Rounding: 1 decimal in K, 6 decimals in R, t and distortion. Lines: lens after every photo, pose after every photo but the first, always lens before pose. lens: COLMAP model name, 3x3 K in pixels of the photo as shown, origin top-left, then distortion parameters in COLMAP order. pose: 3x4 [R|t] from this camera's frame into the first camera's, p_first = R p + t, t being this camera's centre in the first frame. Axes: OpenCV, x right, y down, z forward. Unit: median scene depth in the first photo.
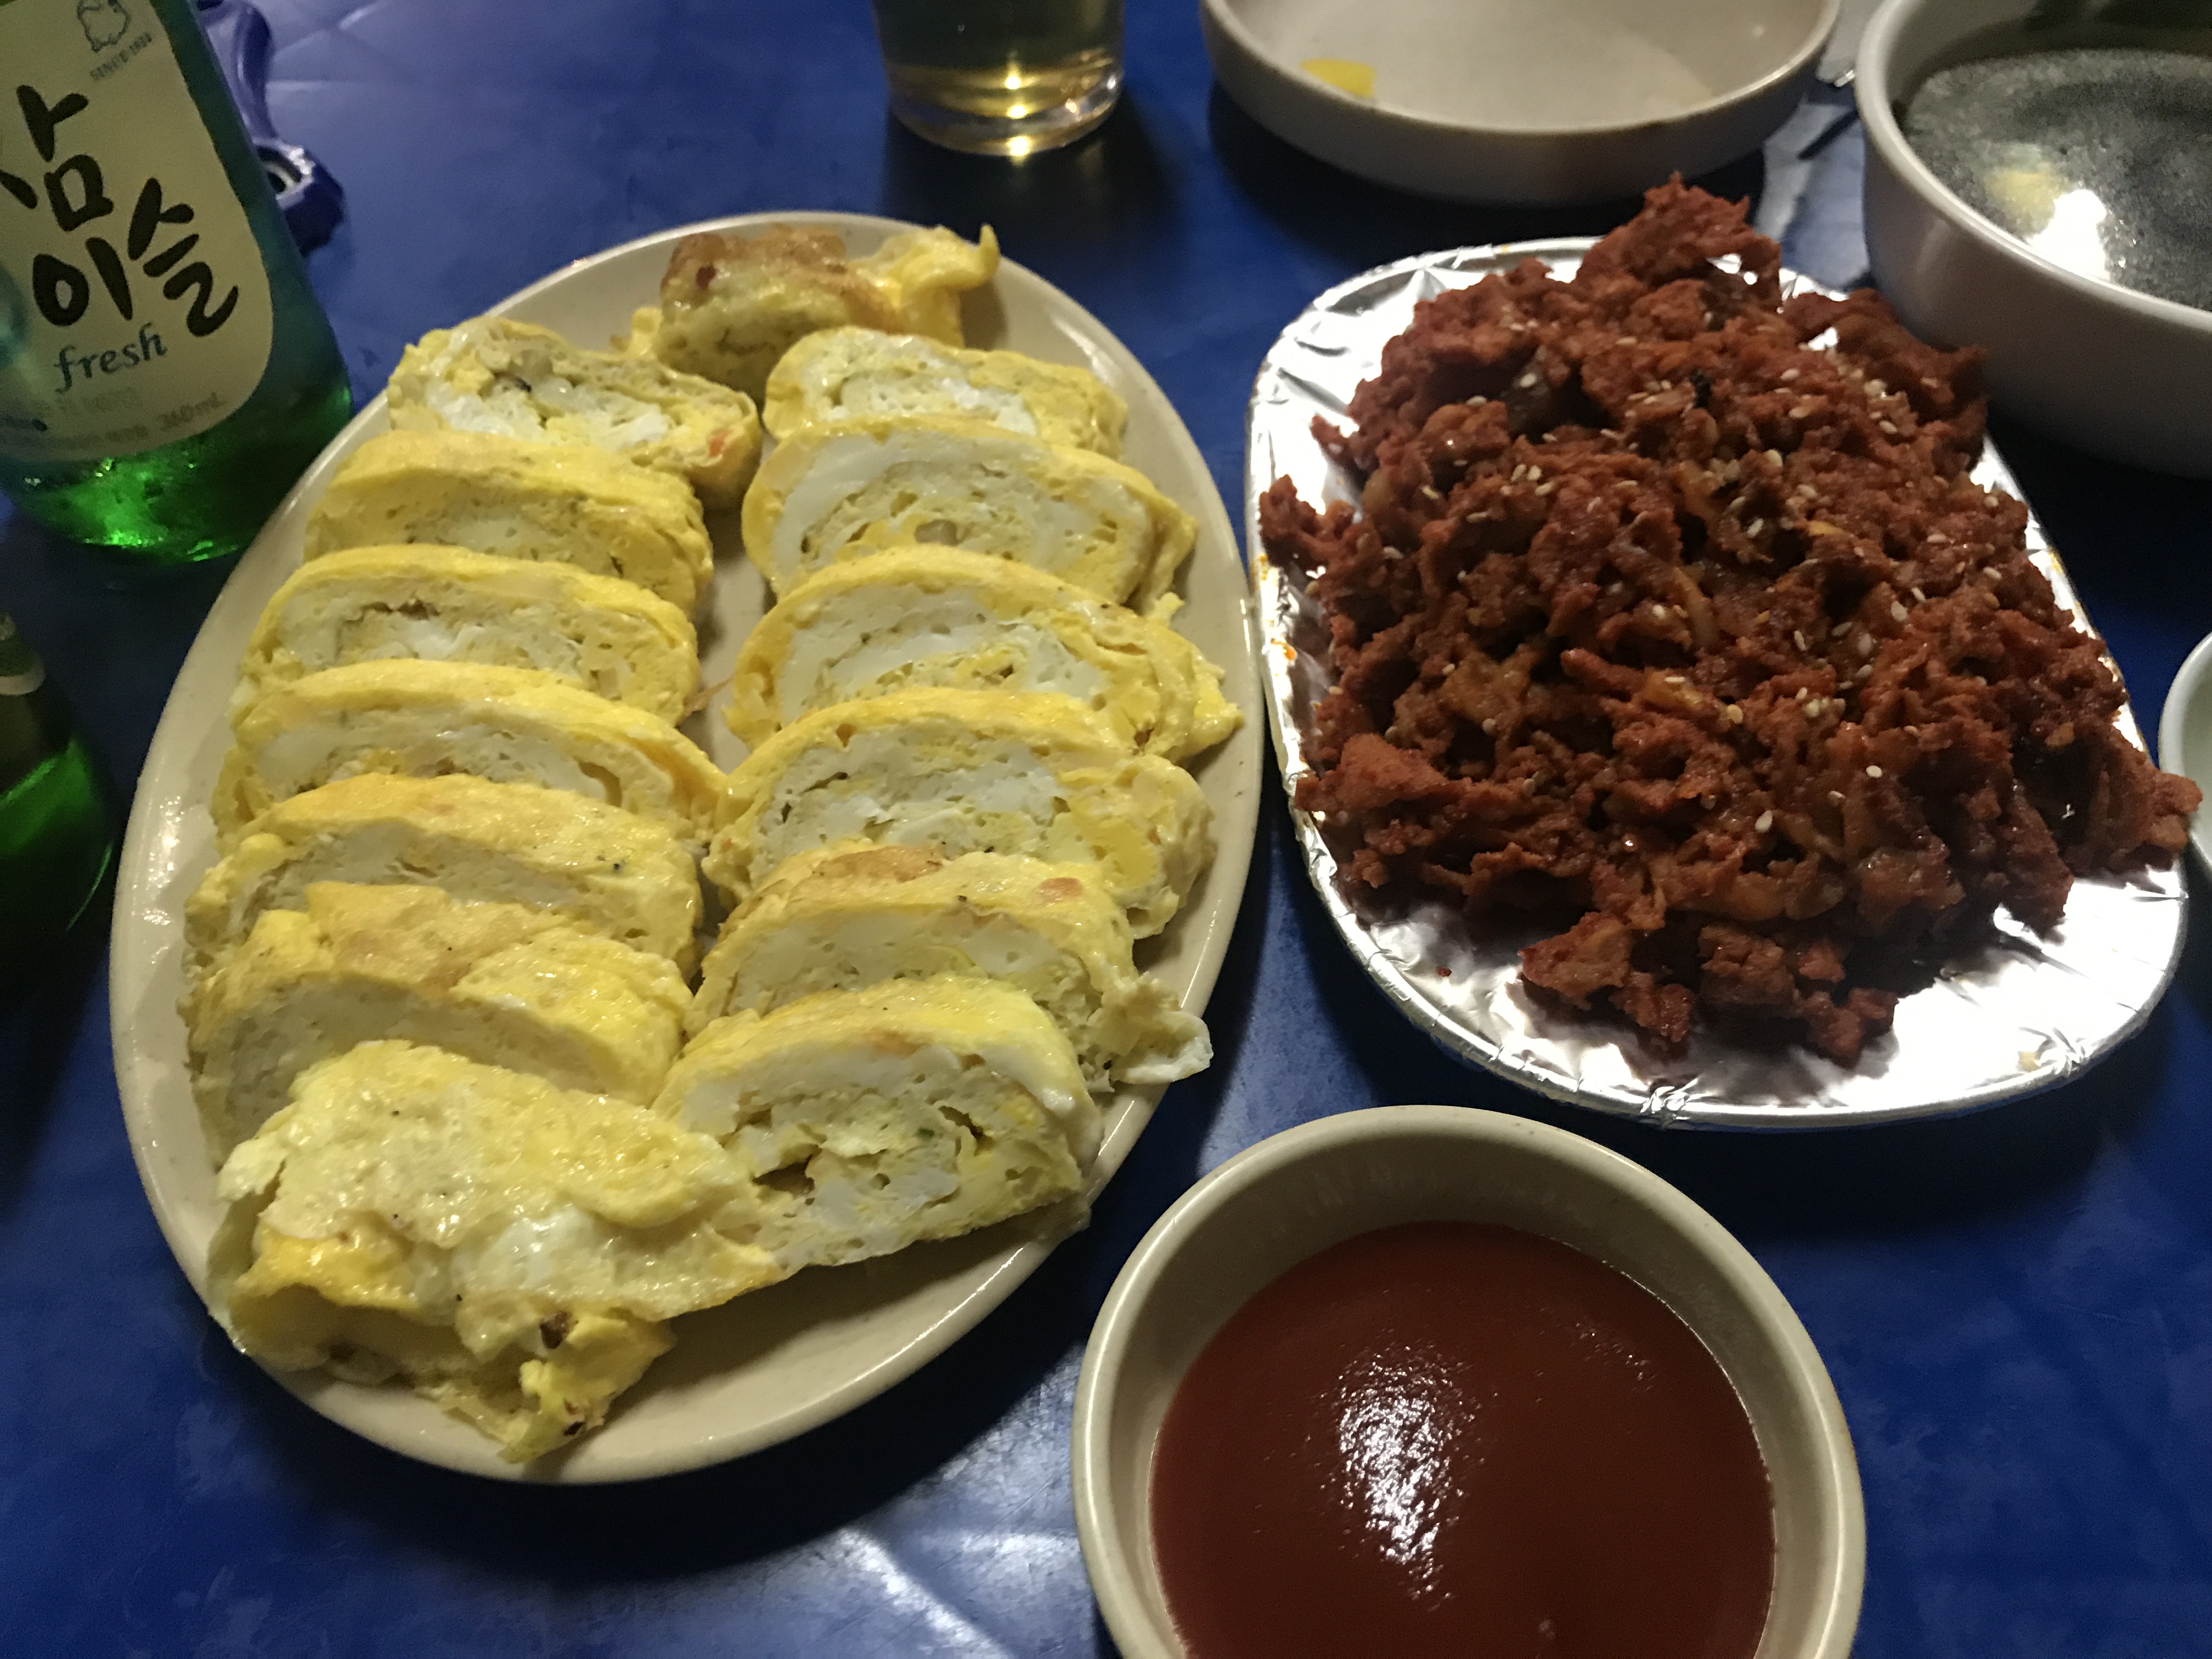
lens RADIAL K [[1793.0, 0, 1108.6], [0, 1793.0, 767.7], [0, 0, 1]] dist [0.127187, -0.308840]
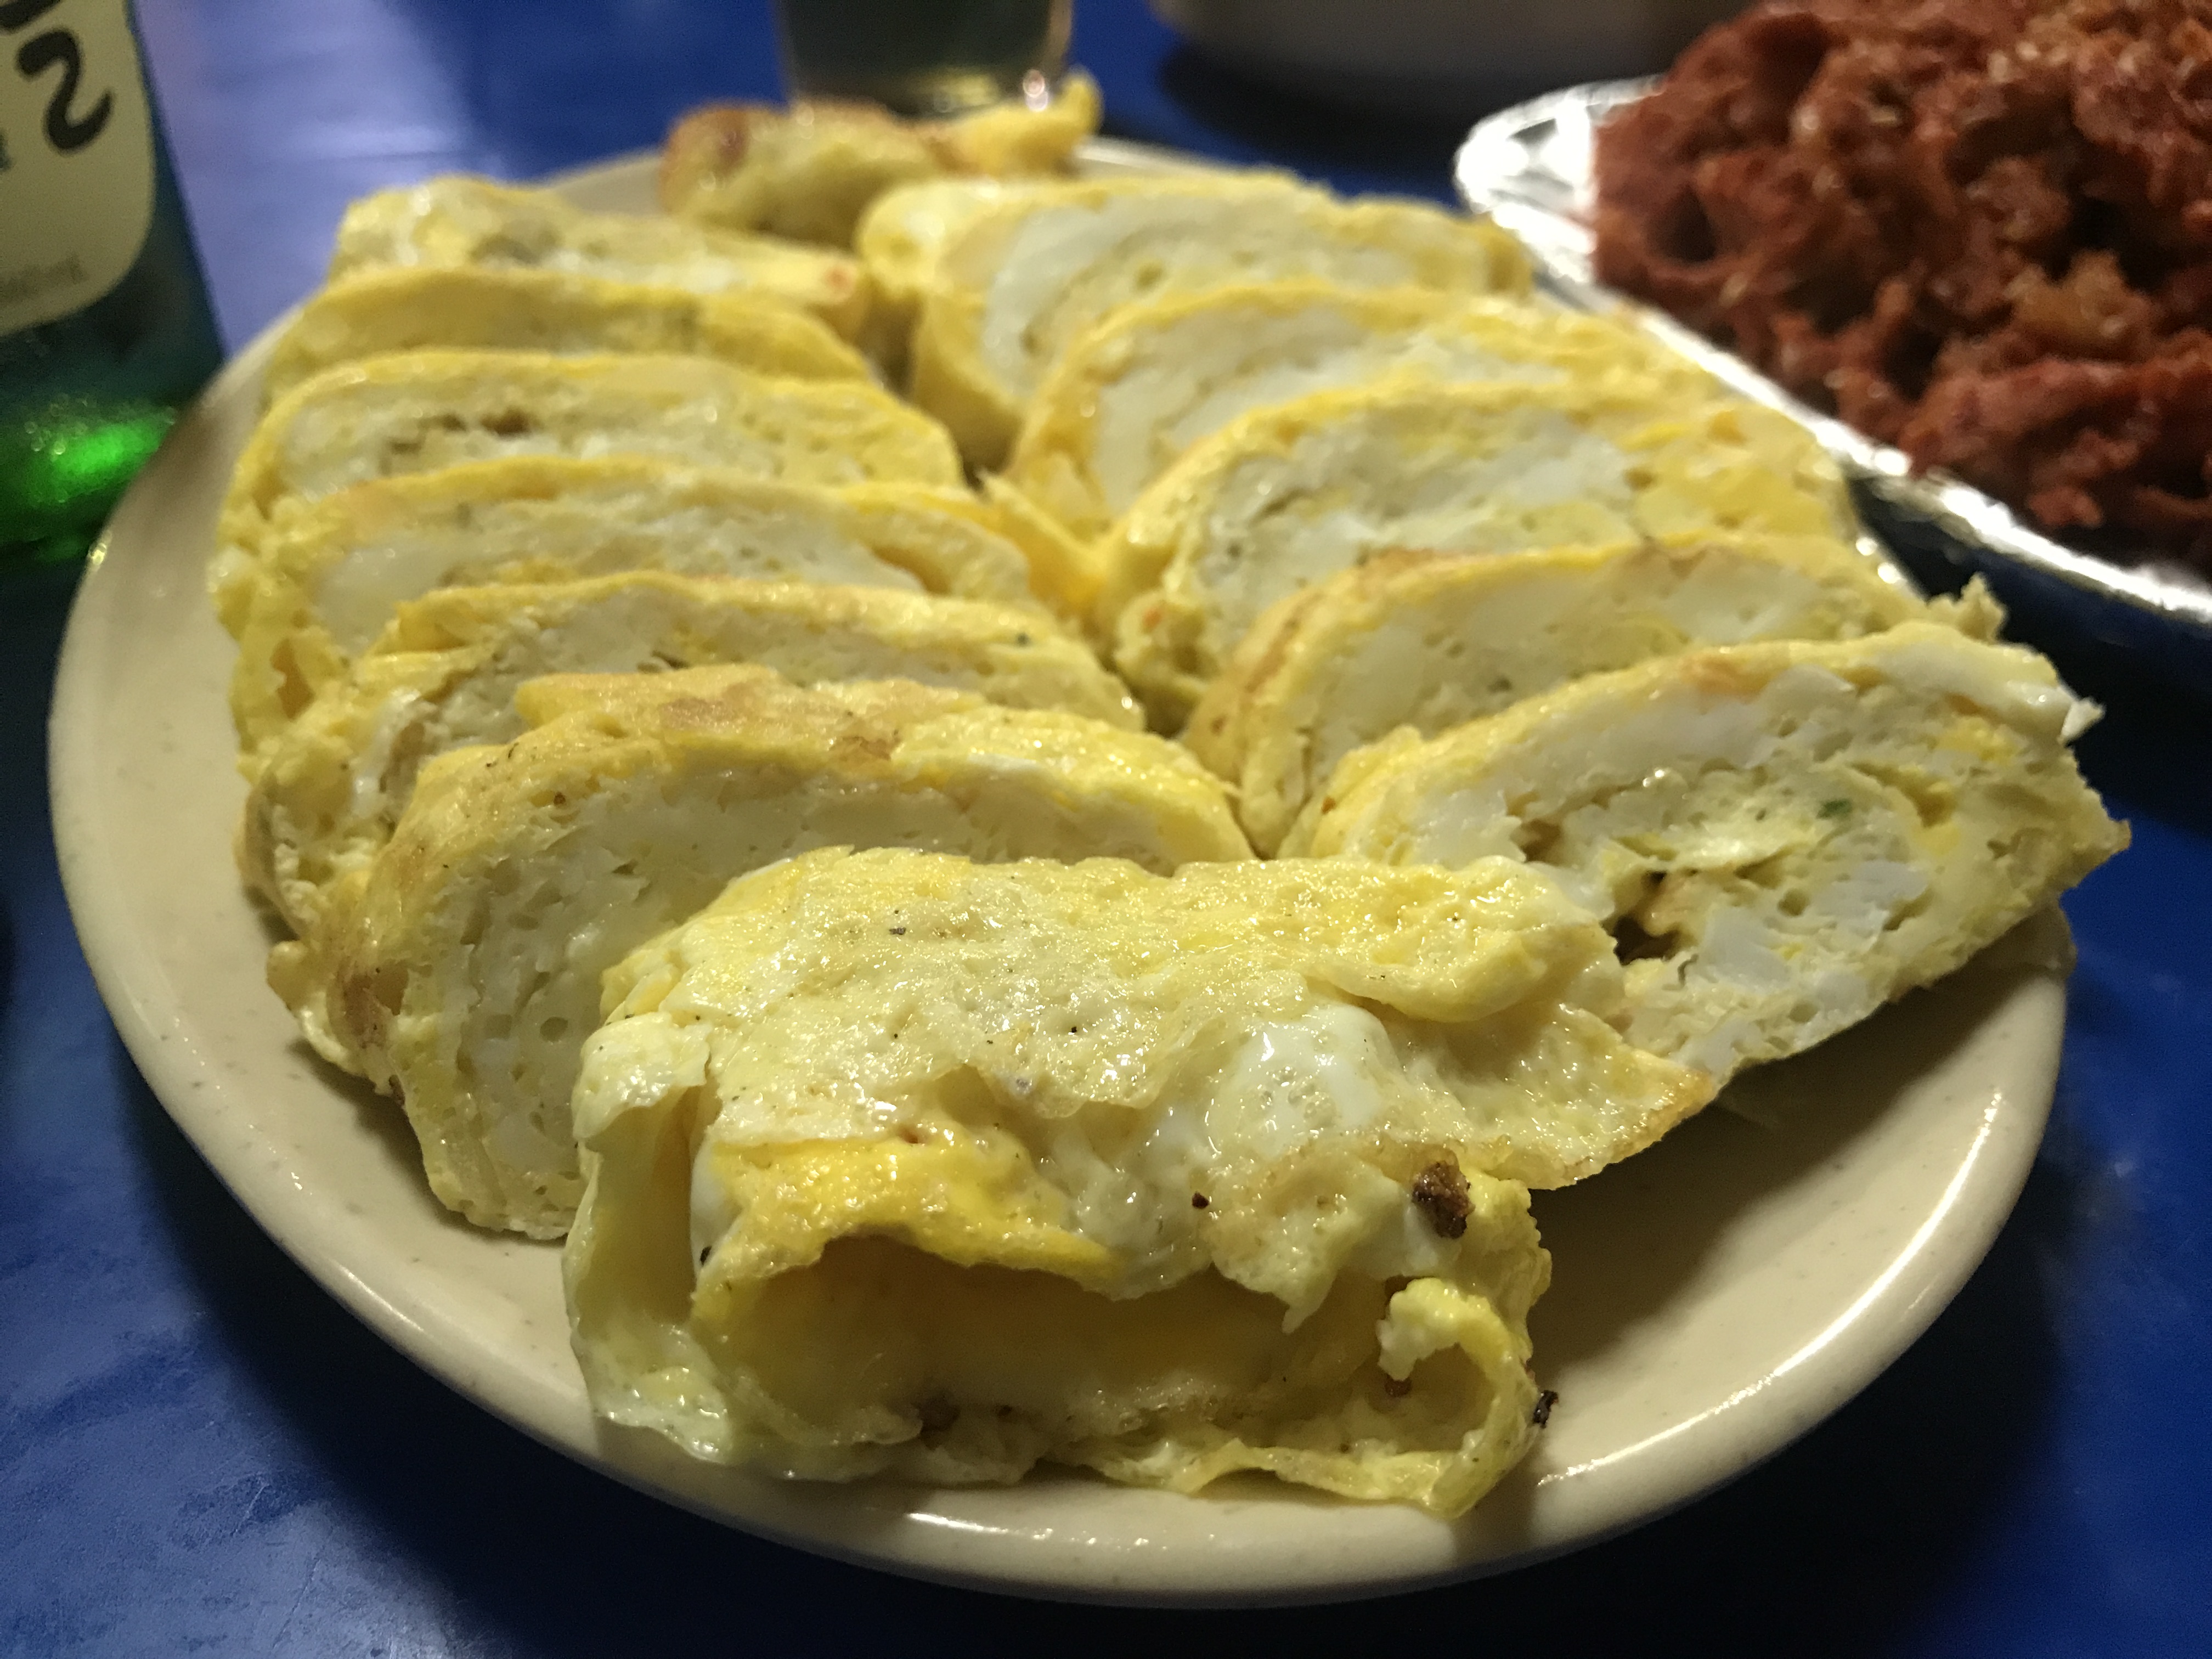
lens RADIAL K [[1811.7, 0, 1106.0], [0, 1811.7, 829.5], [0, 0, 1]] dist [0.039678, -0.154093]
pose [[0.954768, -0.156348, 0.252930, -0.439252], [0.216104, 0.949120, -0.229062, 0.276204], [-0.204247, 0.273360, 0.939977, 0.502047]]
